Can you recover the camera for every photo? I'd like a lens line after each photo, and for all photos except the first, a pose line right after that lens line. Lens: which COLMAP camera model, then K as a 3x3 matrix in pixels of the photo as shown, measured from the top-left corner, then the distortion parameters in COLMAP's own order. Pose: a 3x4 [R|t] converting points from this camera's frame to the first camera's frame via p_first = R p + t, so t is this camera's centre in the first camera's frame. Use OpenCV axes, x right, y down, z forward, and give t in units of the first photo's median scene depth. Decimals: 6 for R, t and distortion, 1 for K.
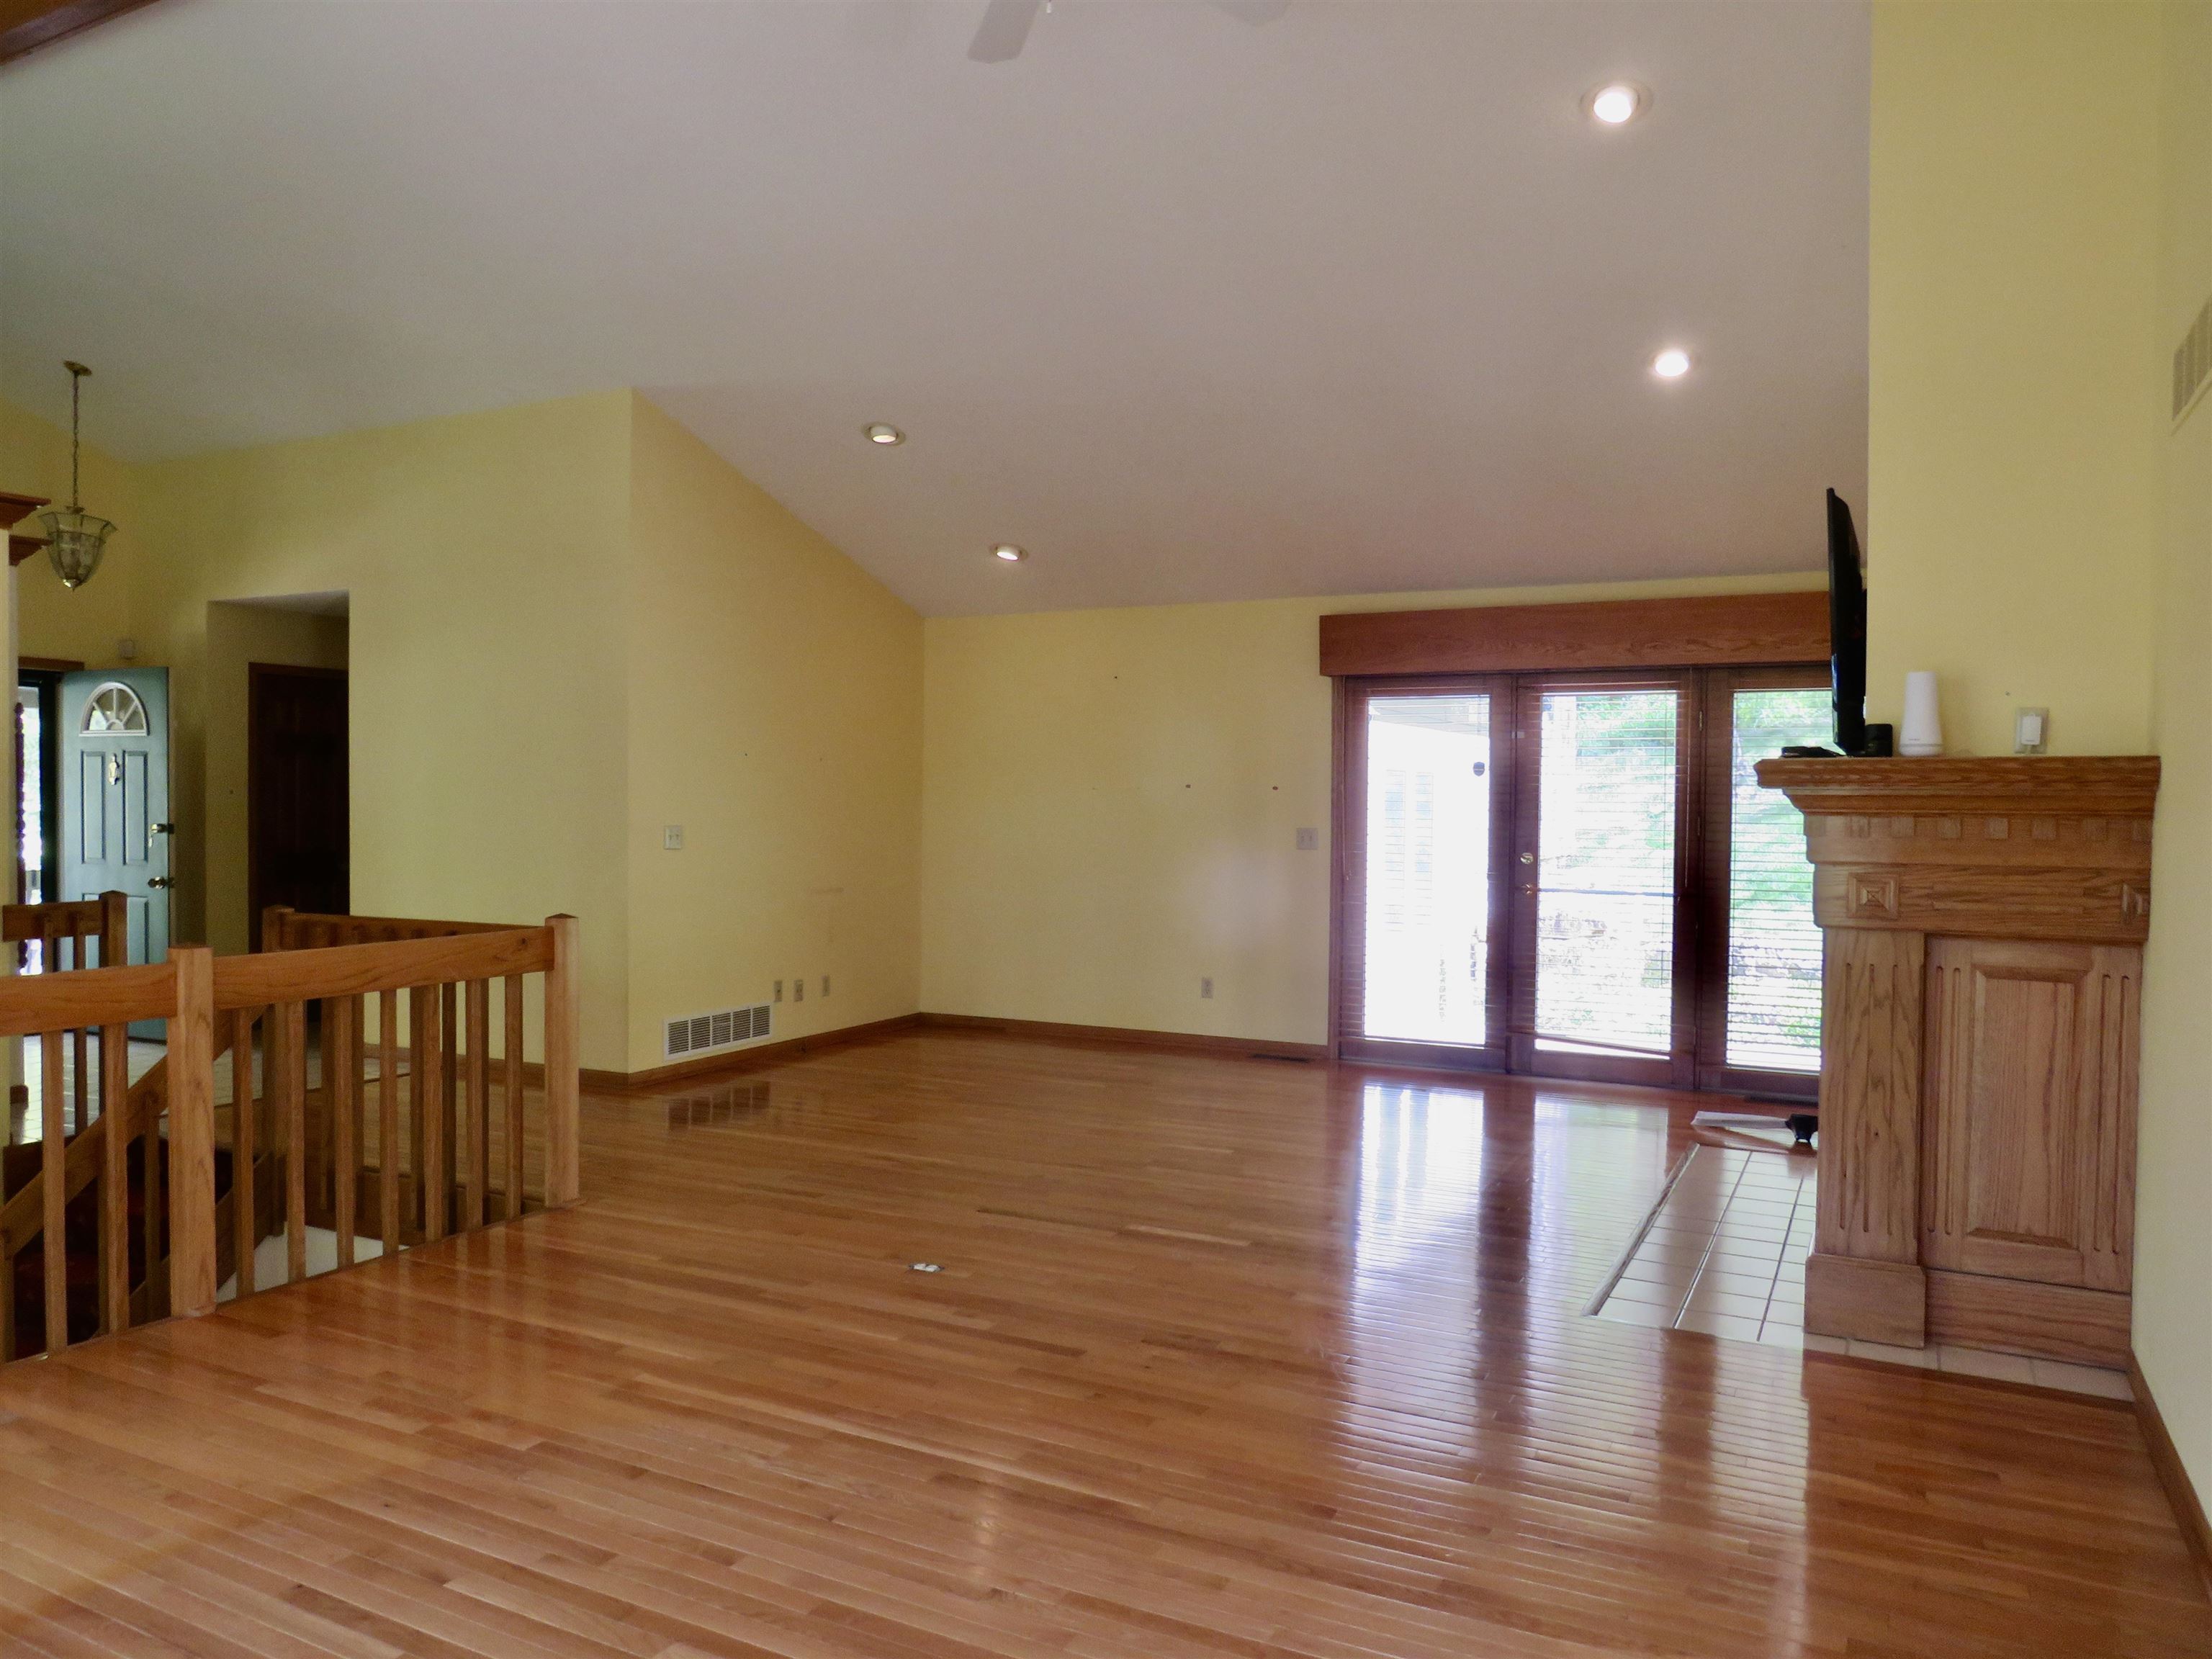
lens RADIAL K [[1577.0, 0, 1099.1], [0, 1577.0, 834.8], [0, 0, 1]] dist [-0.020327, -0.002561]
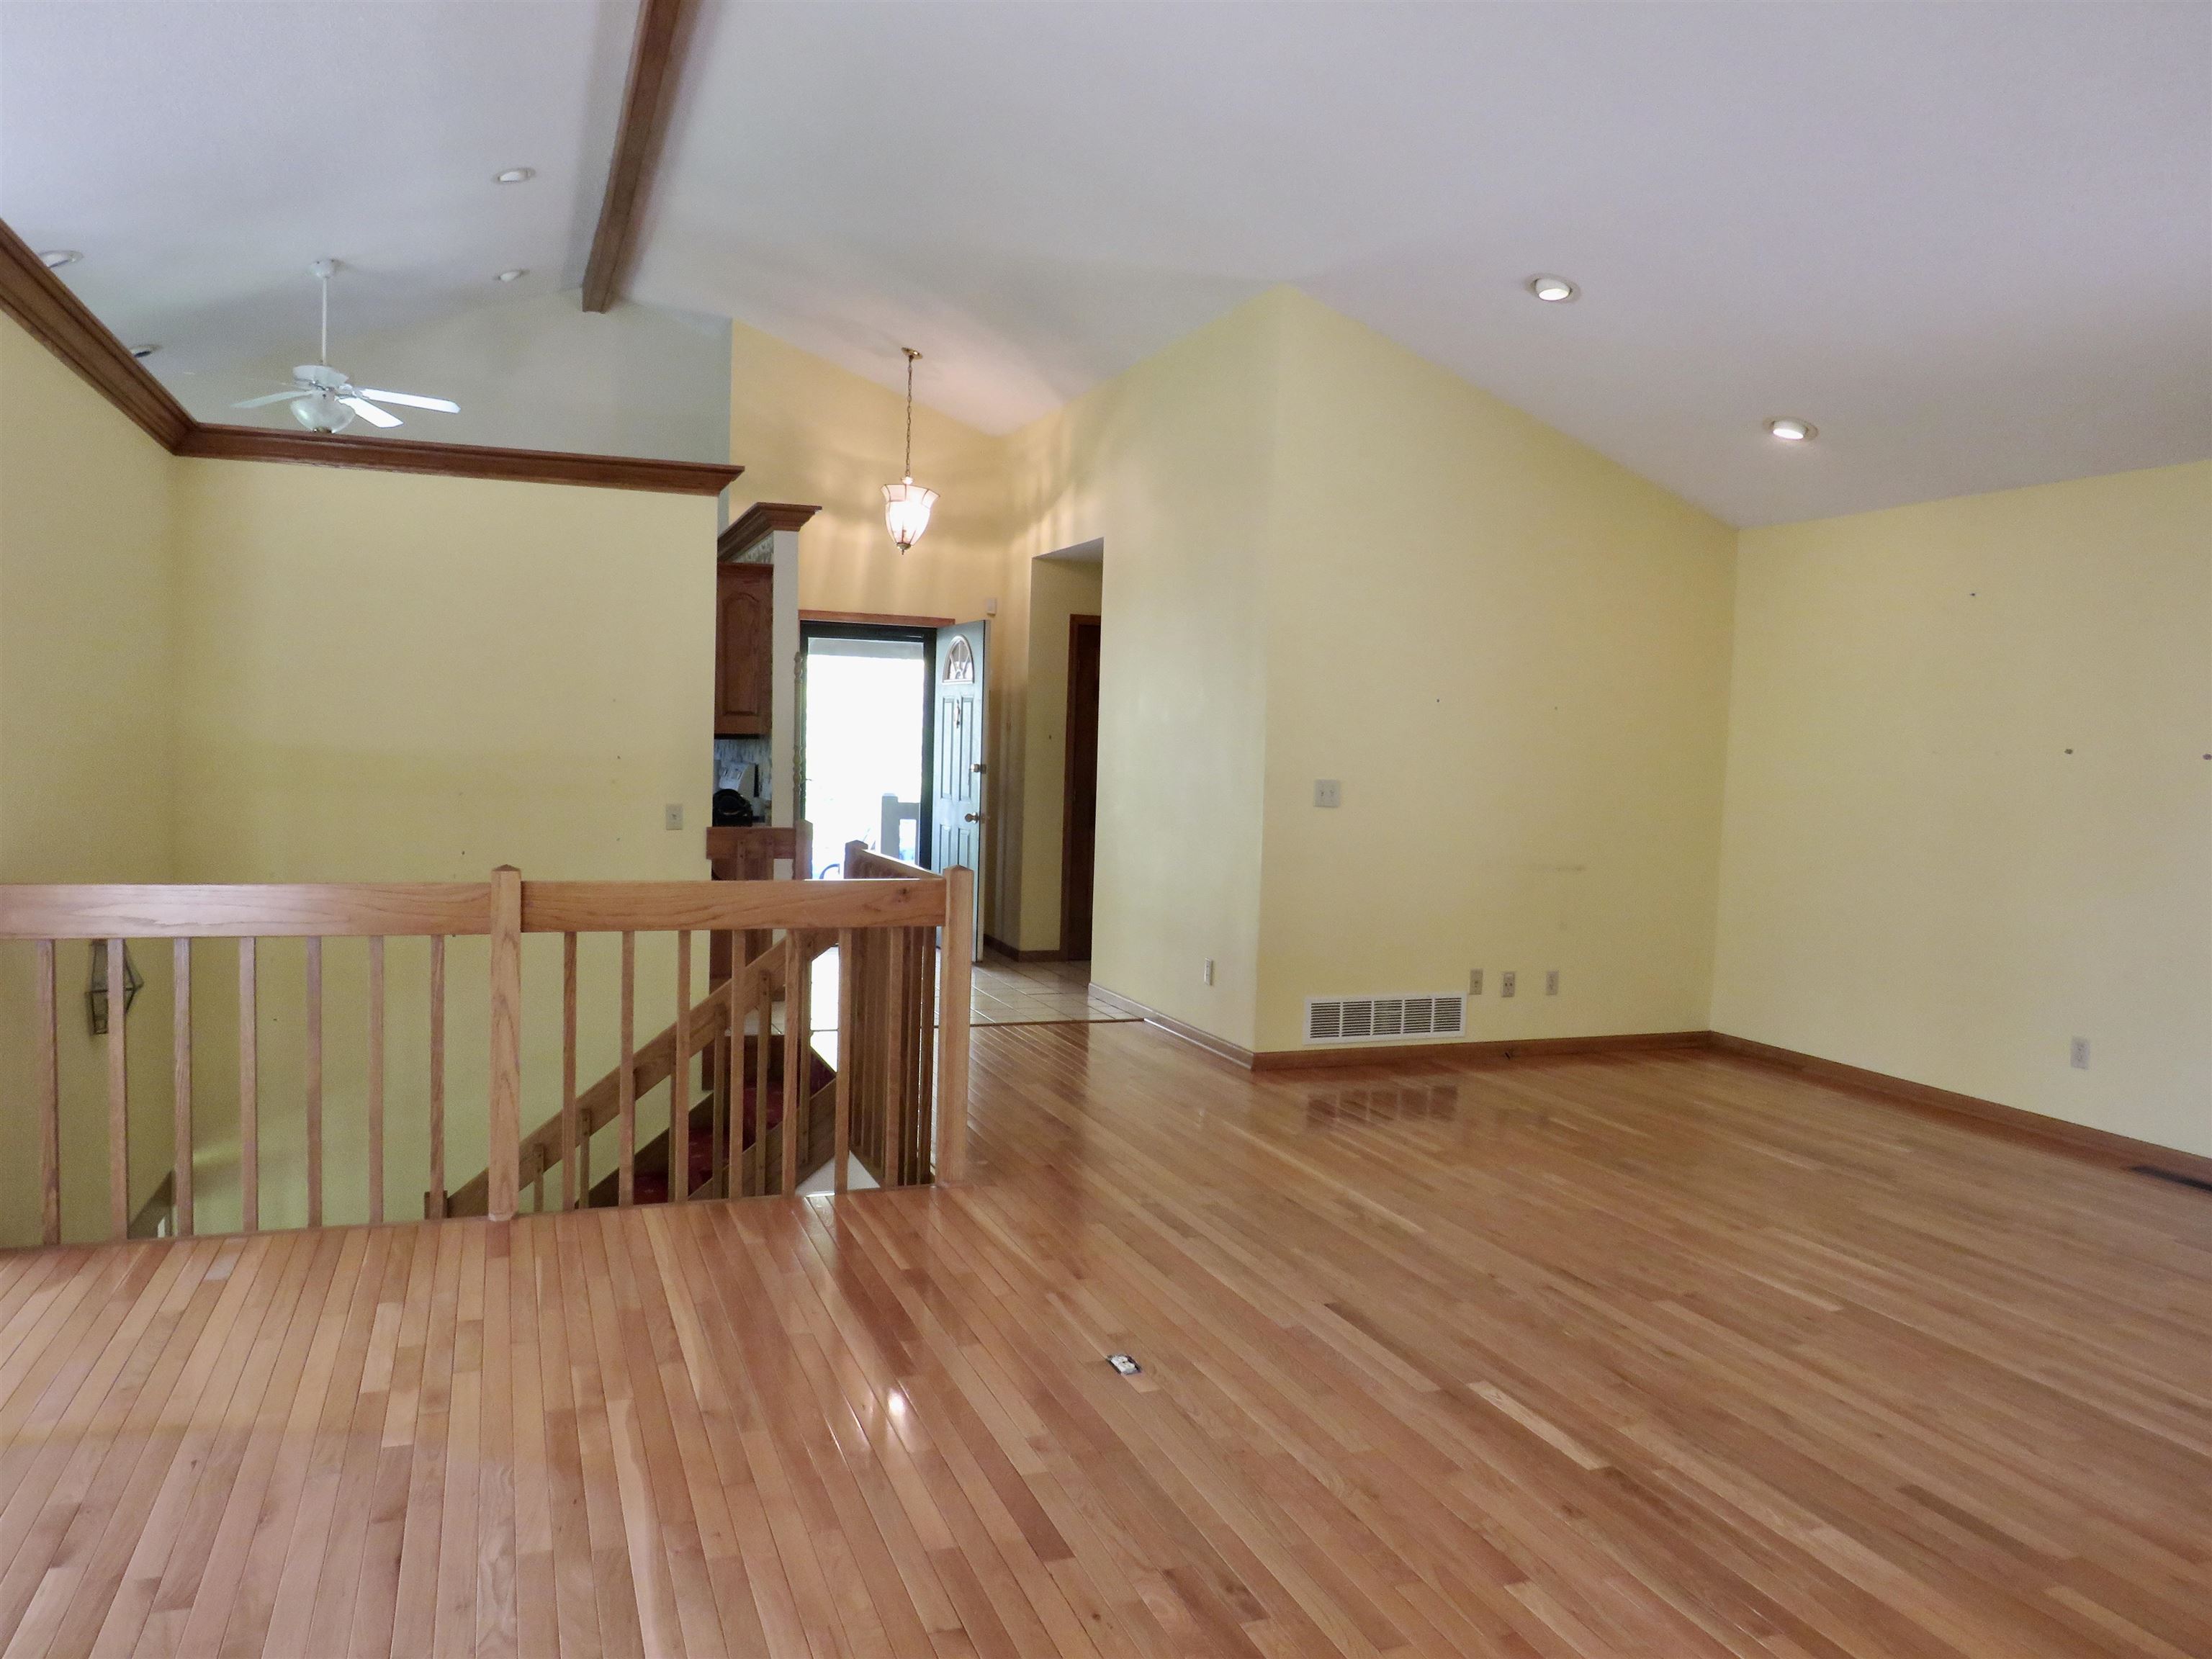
lens RADIAL K [[1577.0, 0, 1099.1], [0, 1577.0, 834.8], [0, 0, 1]] dist [-0.020327, -0.002561]
pose [[0.746676, 0.057271, -0.662718, 0.216375], [-0.041933, 0.998358, 0.039030, -0.004537], [0.663865, -0.001353, 0.747851, 0.252578]]
